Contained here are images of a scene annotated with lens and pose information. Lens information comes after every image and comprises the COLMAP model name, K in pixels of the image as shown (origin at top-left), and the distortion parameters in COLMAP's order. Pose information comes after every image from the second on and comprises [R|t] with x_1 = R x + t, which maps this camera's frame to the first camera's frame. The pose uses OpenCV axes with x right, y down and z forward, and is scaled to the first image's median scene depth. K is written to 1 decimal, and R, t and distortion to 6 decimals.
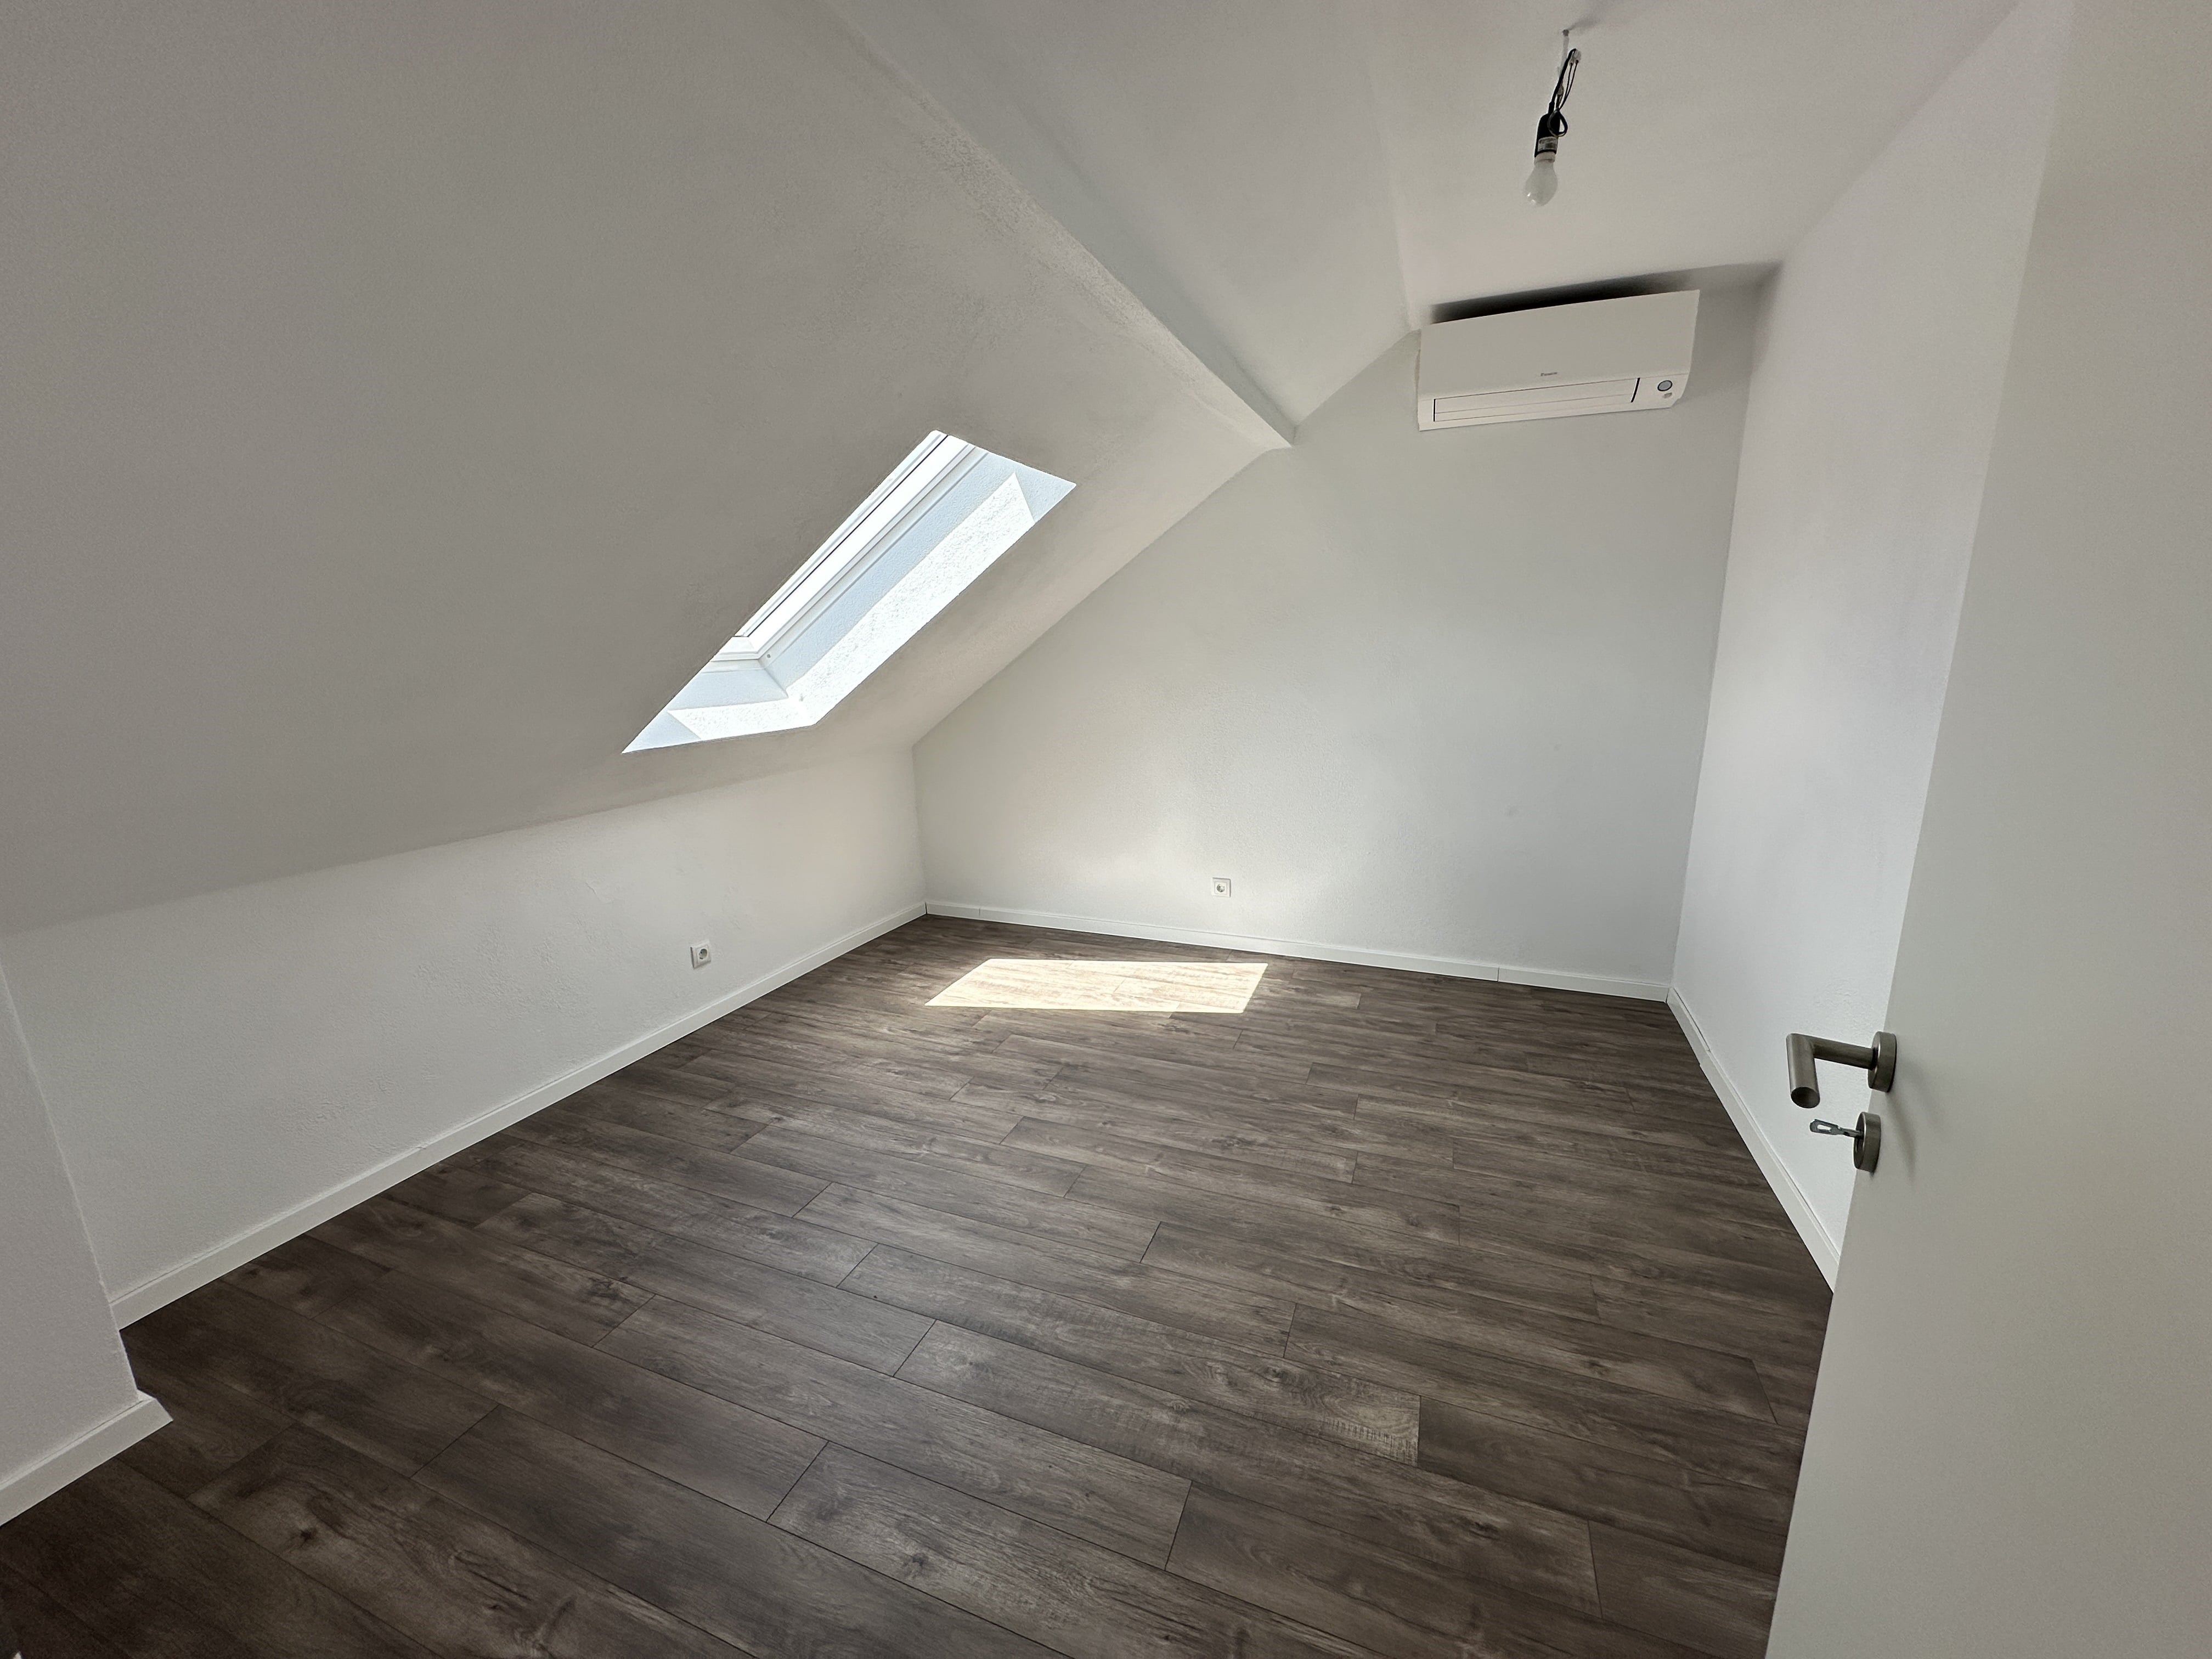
lens RADIAL K [[877.1, 0, 1101.5], [0, 877.1, 829.2], [0, 0, 1]] dist [-0.007682, 0.000525]
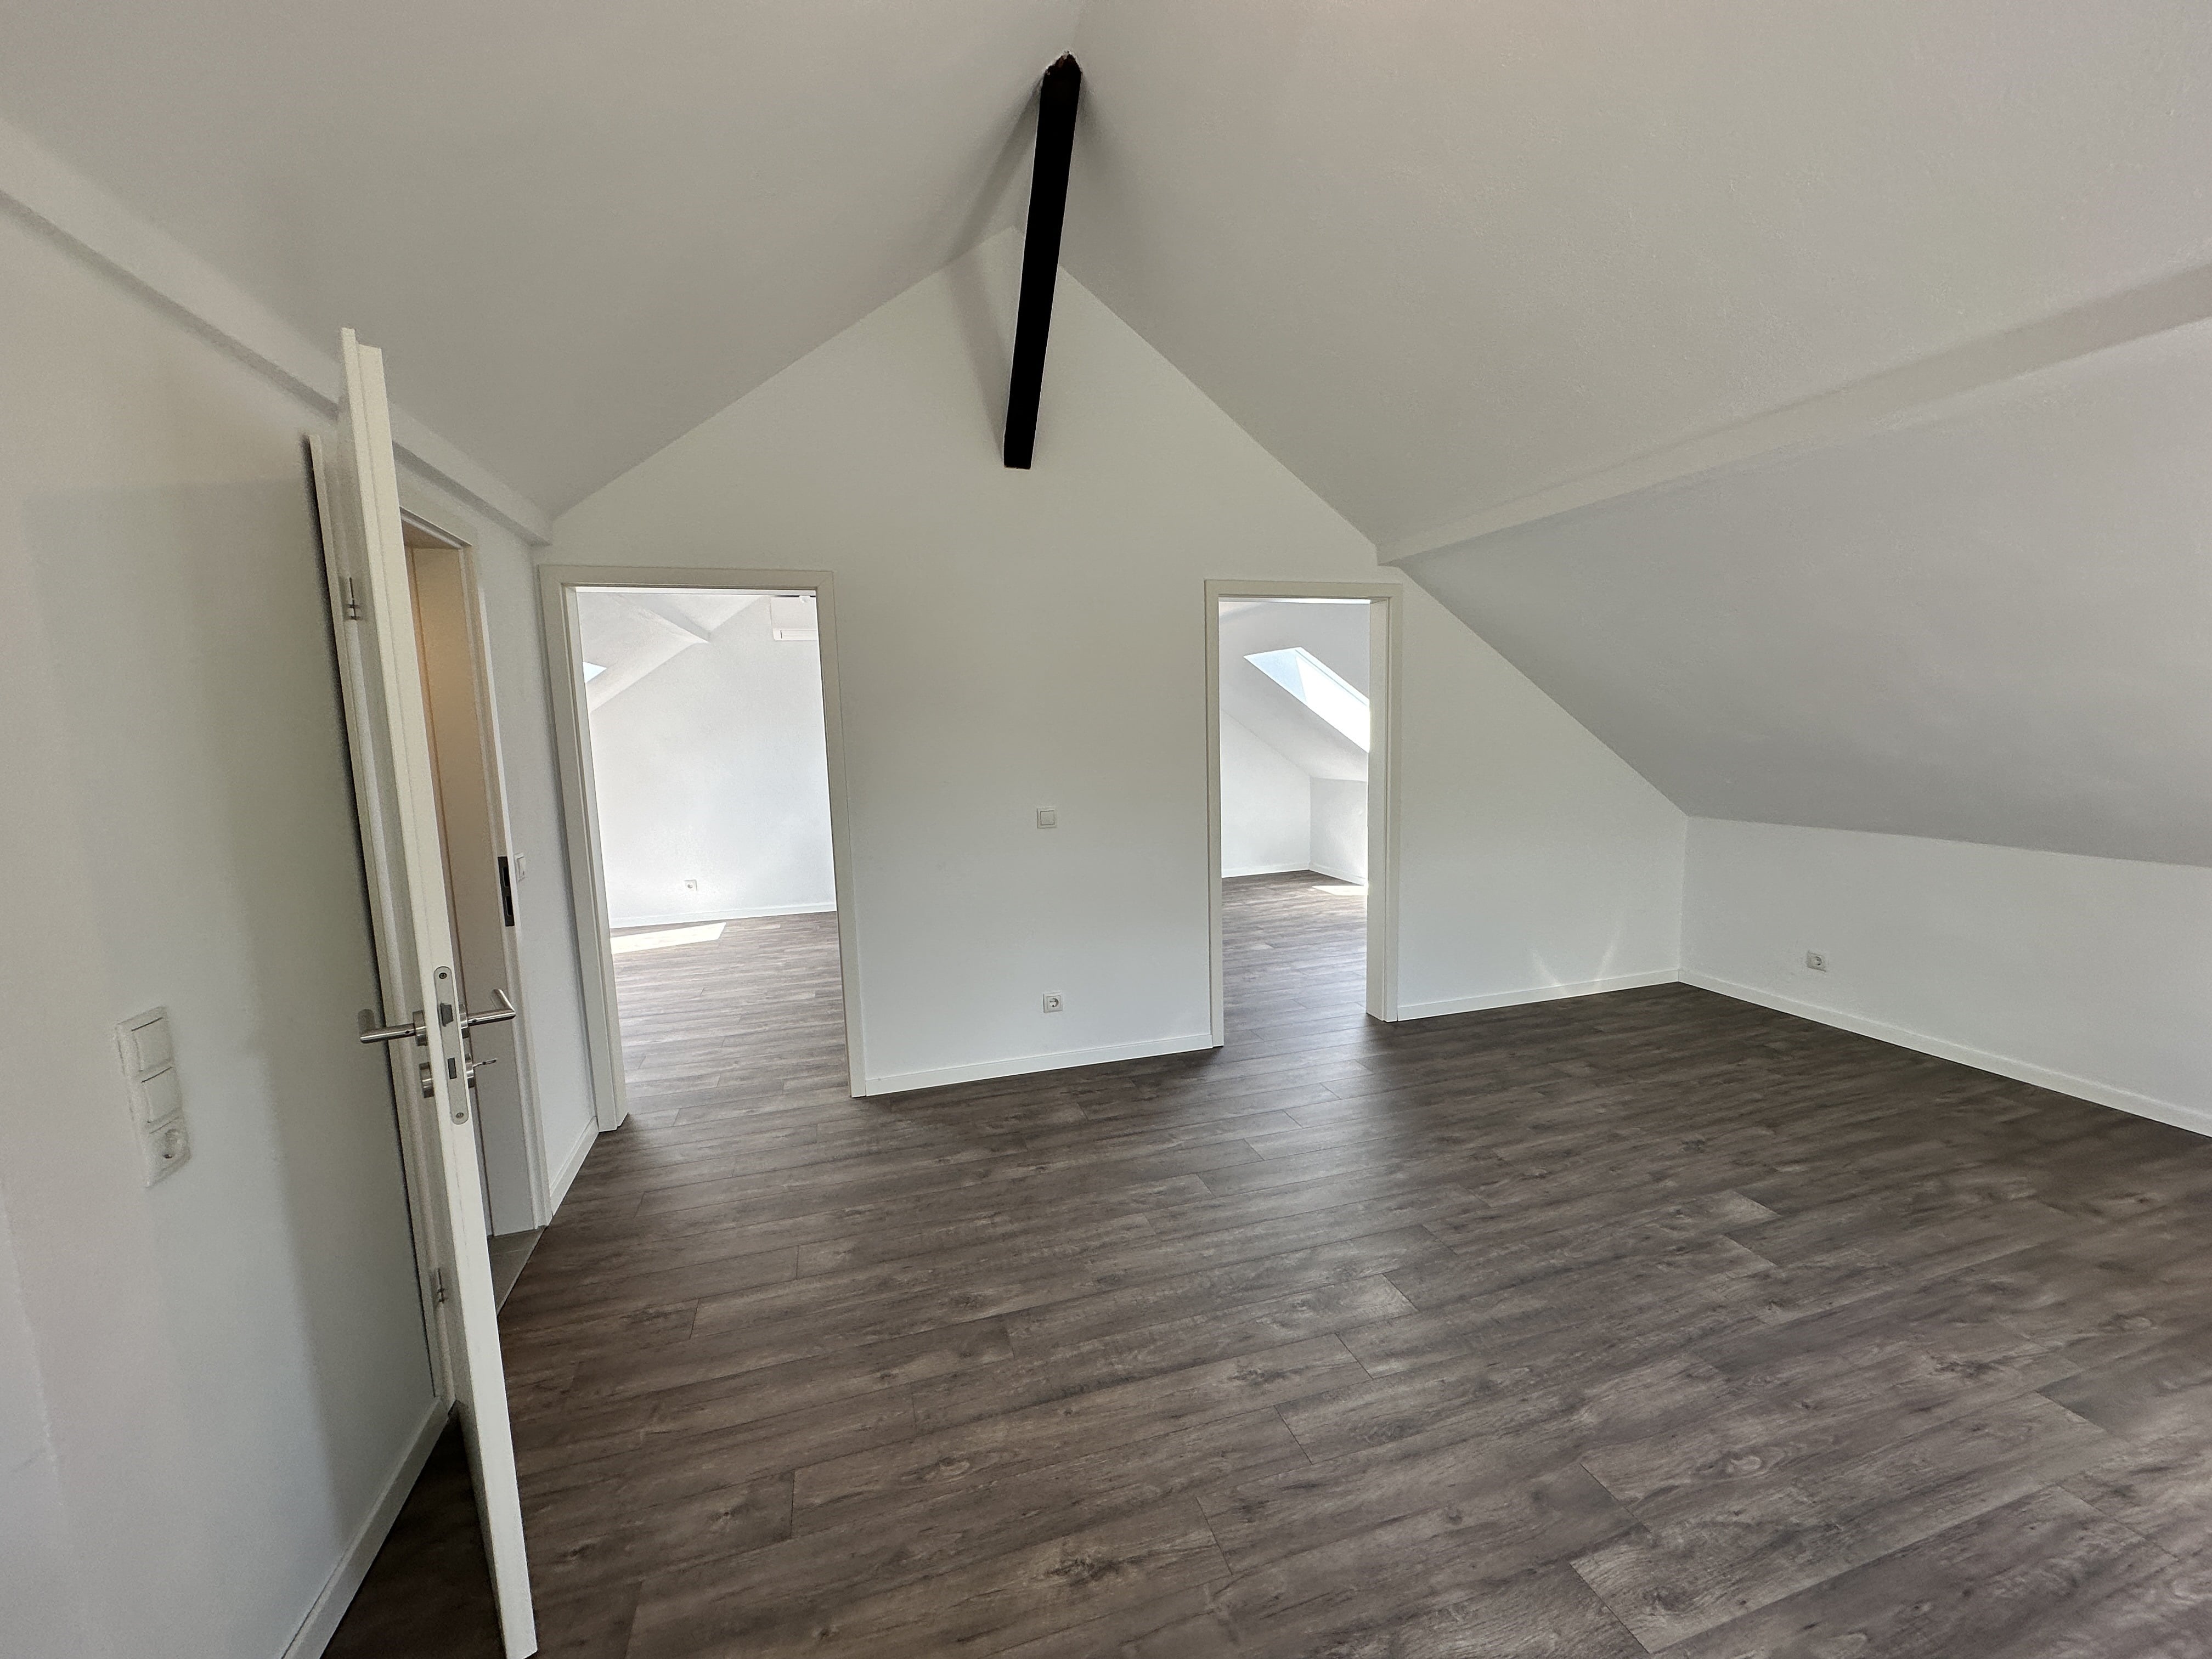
lens RADIAL K [[877.1, 0, 1101.5], [0, 877.1, 829.2], [0, 0, 1]] dist [-0.007682, 0.000525]
pose [[0.785753, -0.079843, 0.613365, -0.644631], [0.150858, 0.986426, -0.064851, 0.446005], [-0.599861, 0.143488, 0.787133, -1.982053]]
